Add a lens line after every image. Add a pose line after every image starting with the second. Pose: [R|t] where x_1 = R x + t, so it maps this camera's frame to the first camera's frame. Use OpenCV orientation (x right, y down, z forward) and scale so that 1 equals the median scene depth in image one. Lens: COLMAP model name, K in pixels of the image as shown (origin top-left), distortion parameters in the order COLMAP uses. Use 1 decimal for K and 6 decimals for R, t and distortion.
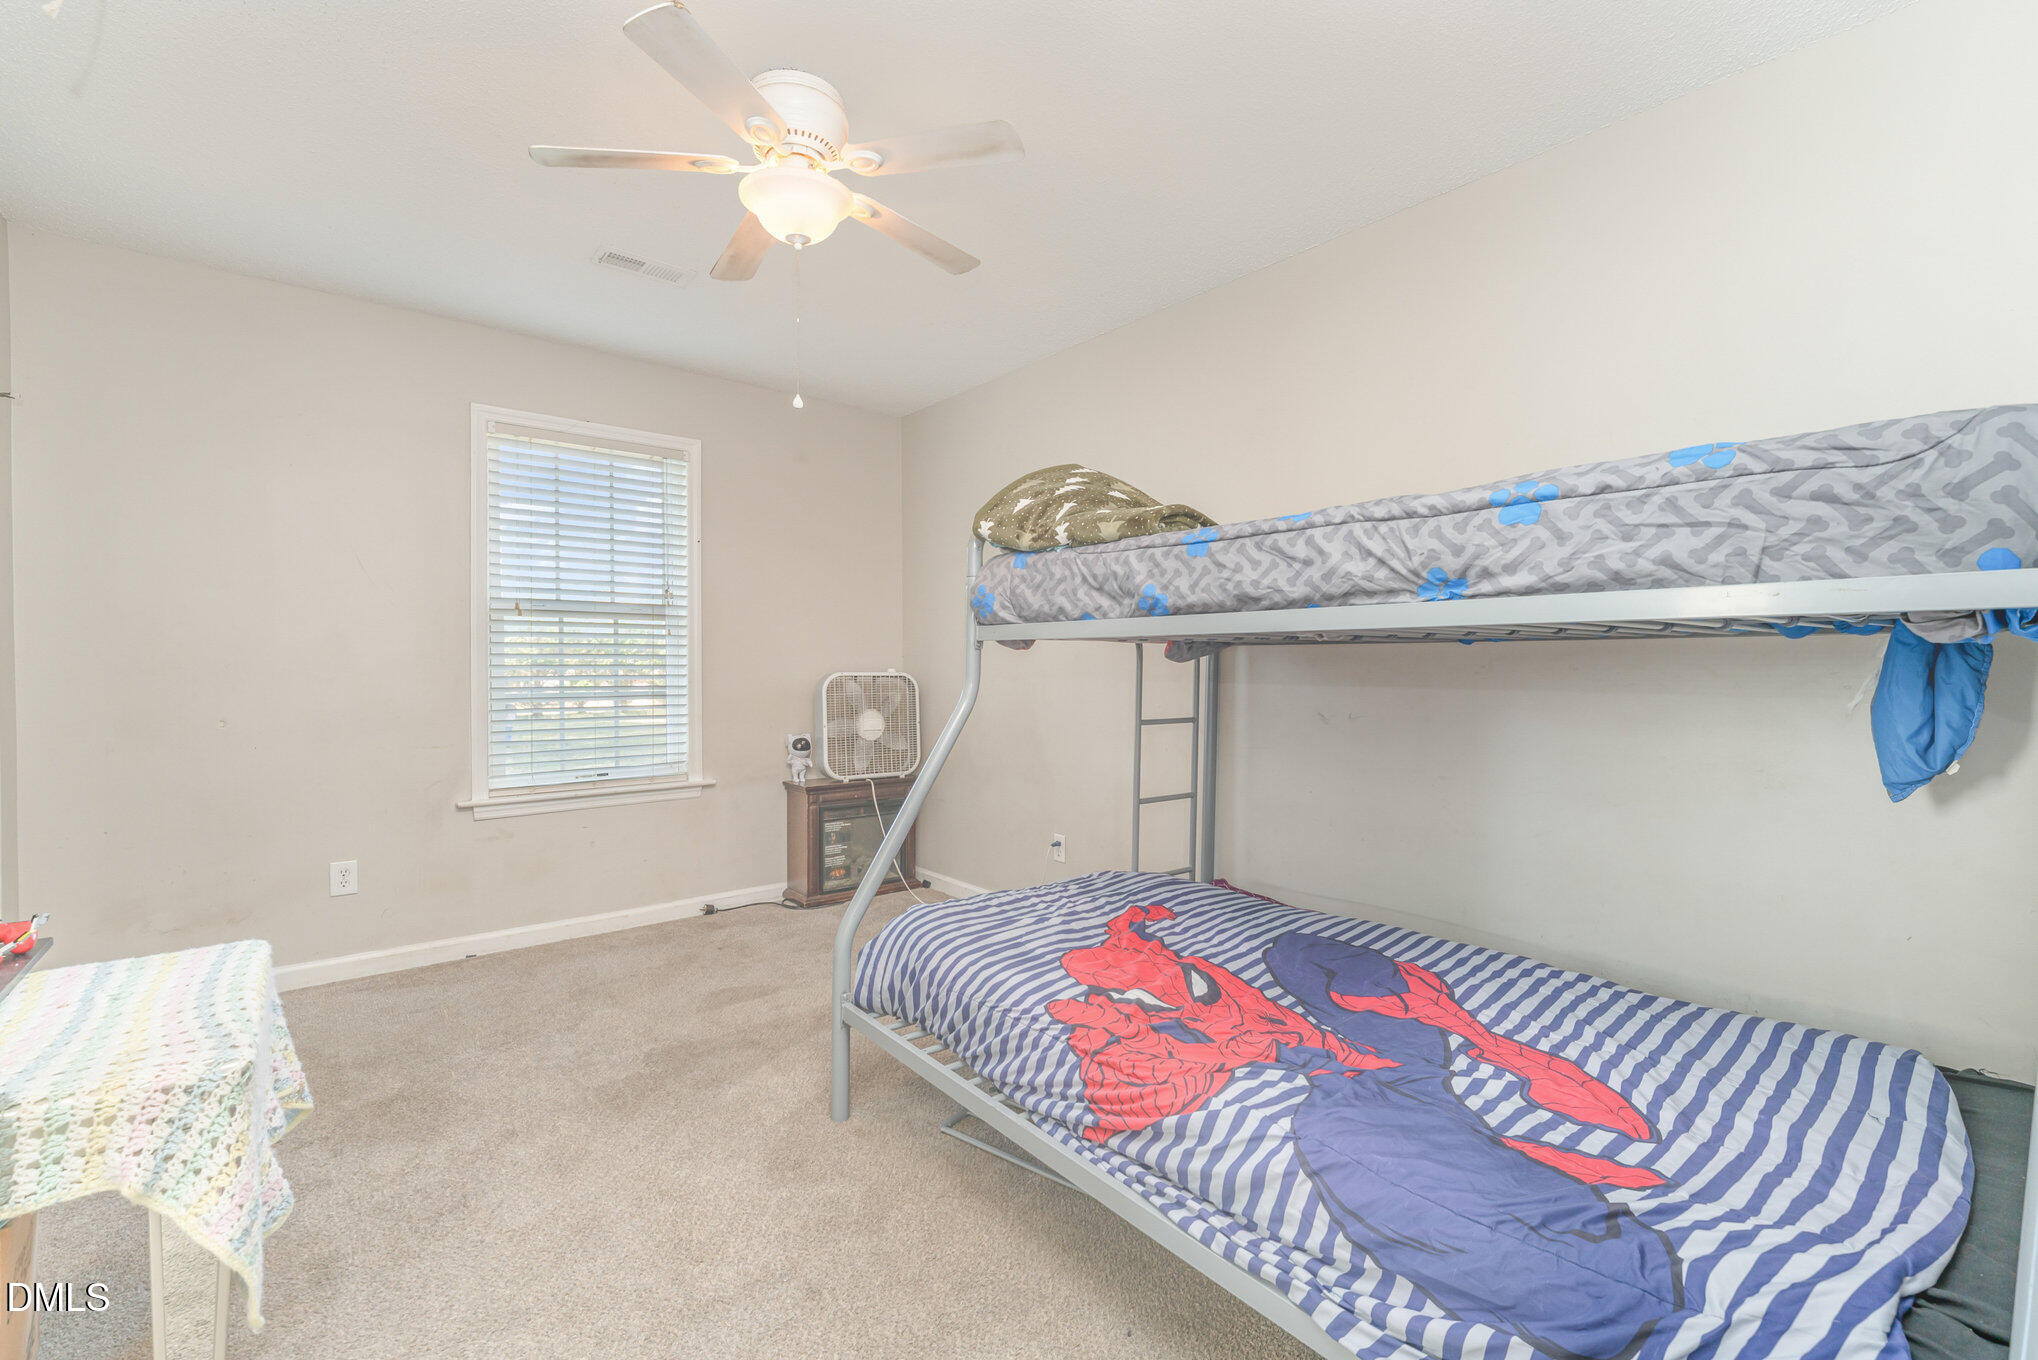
lens RADIAL K [[850.7, 0, 1019.9], [0, 850.7, 689.8], [0, 0, 1]] dist [0.000038, -0.000003]
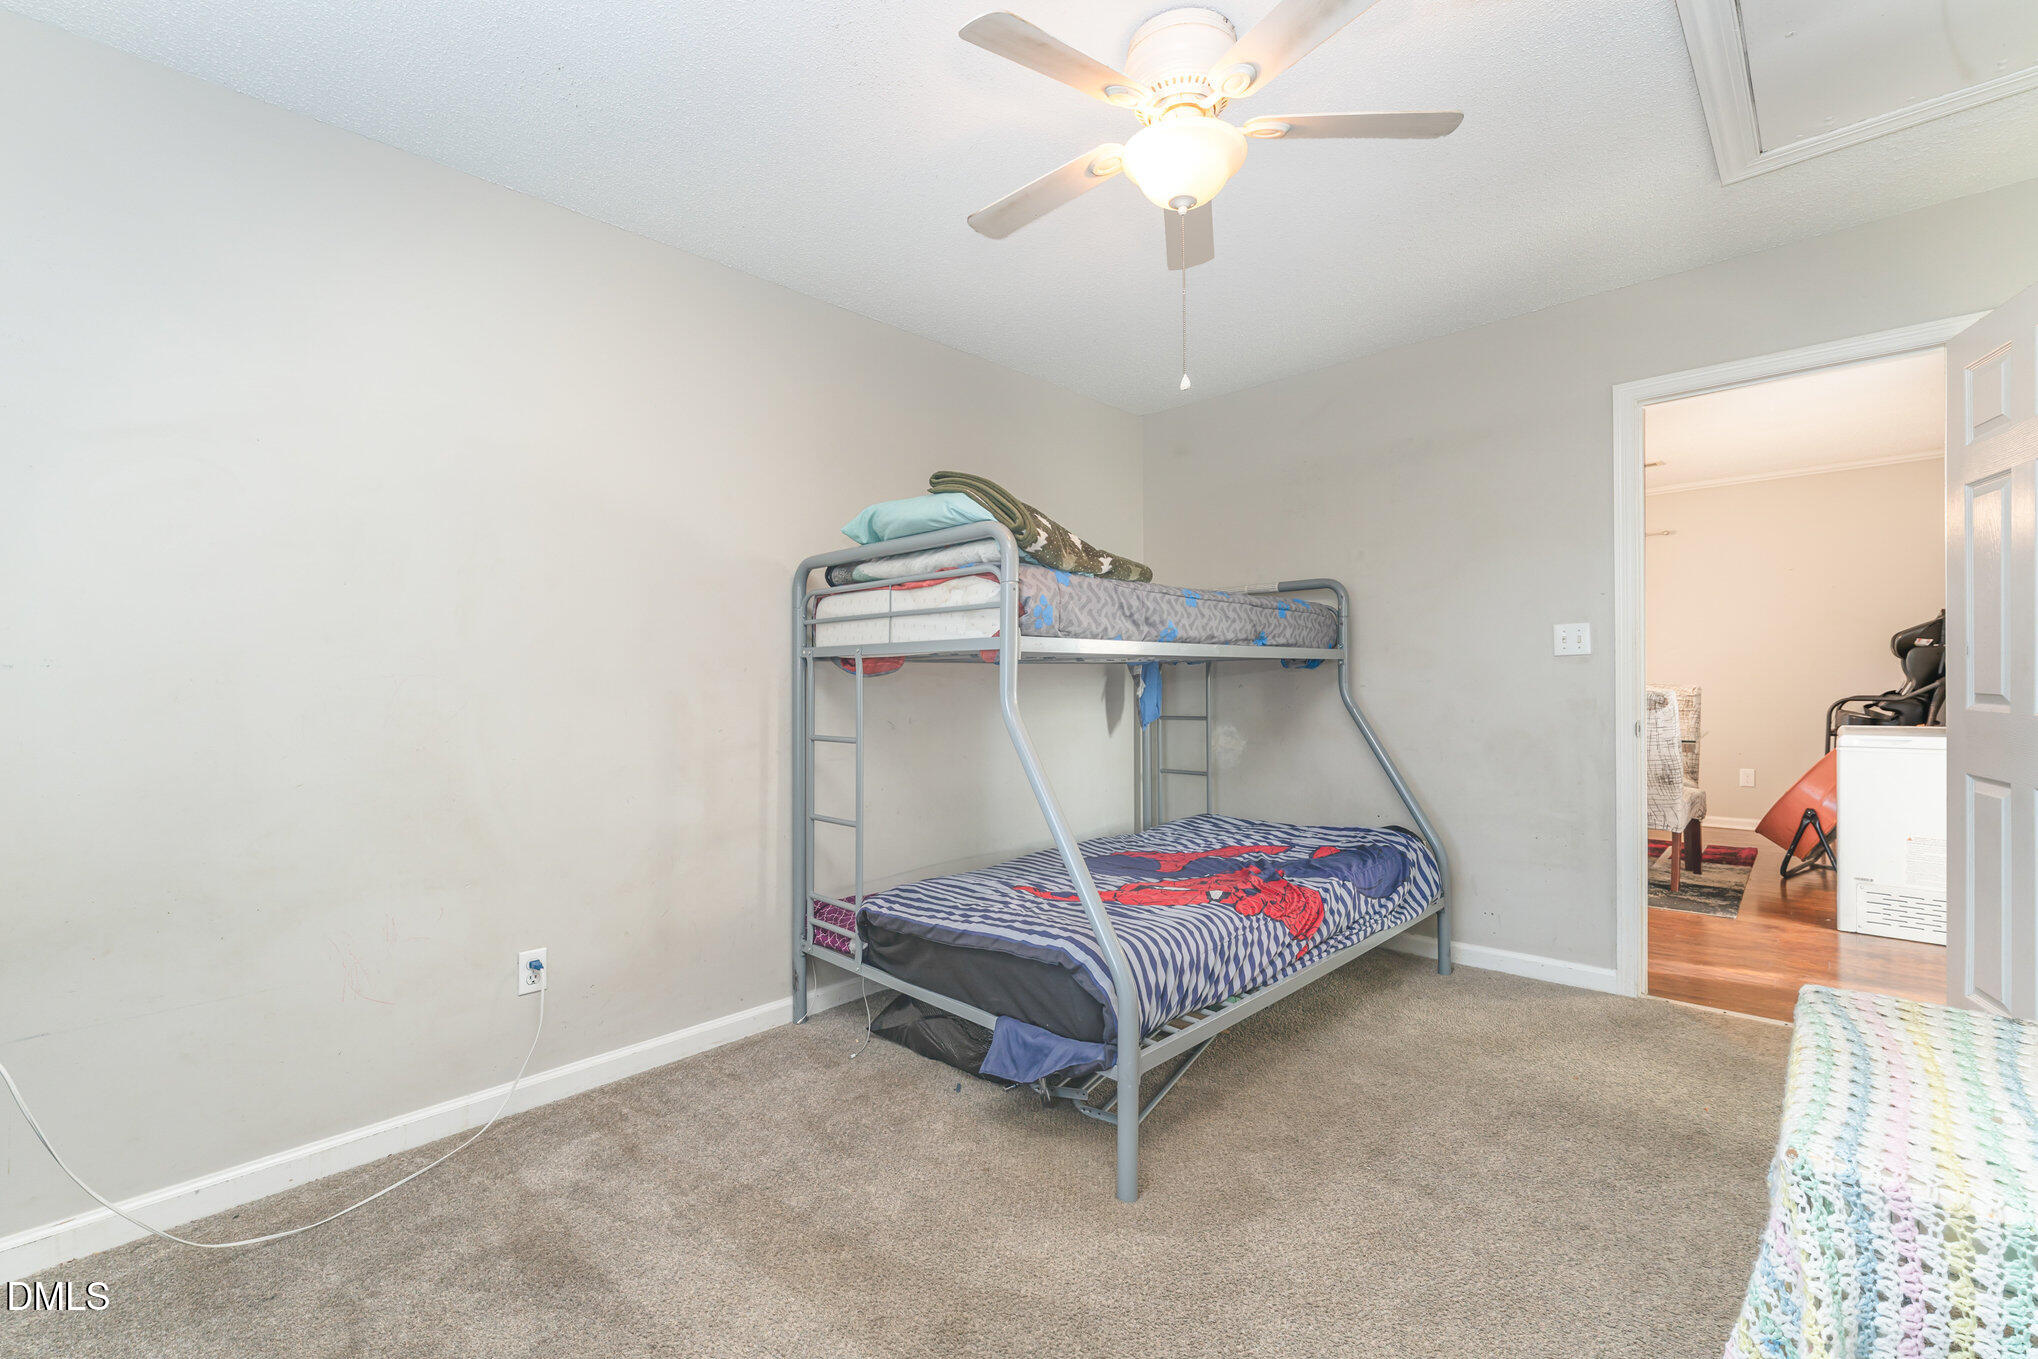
lens RADIAL K [[850.7, 0, 1020.2], [0, 850.7, 677.6], [0, 0, 1]] dist [0.000038, -0.000003]
pose [[-0.099211, -0.005915, 0.995049, -1.361043], [0.033862, 0.999383, 0.009317, -0.055671], [-0.994490, 0.034619, -0.098950, 1.542293]]
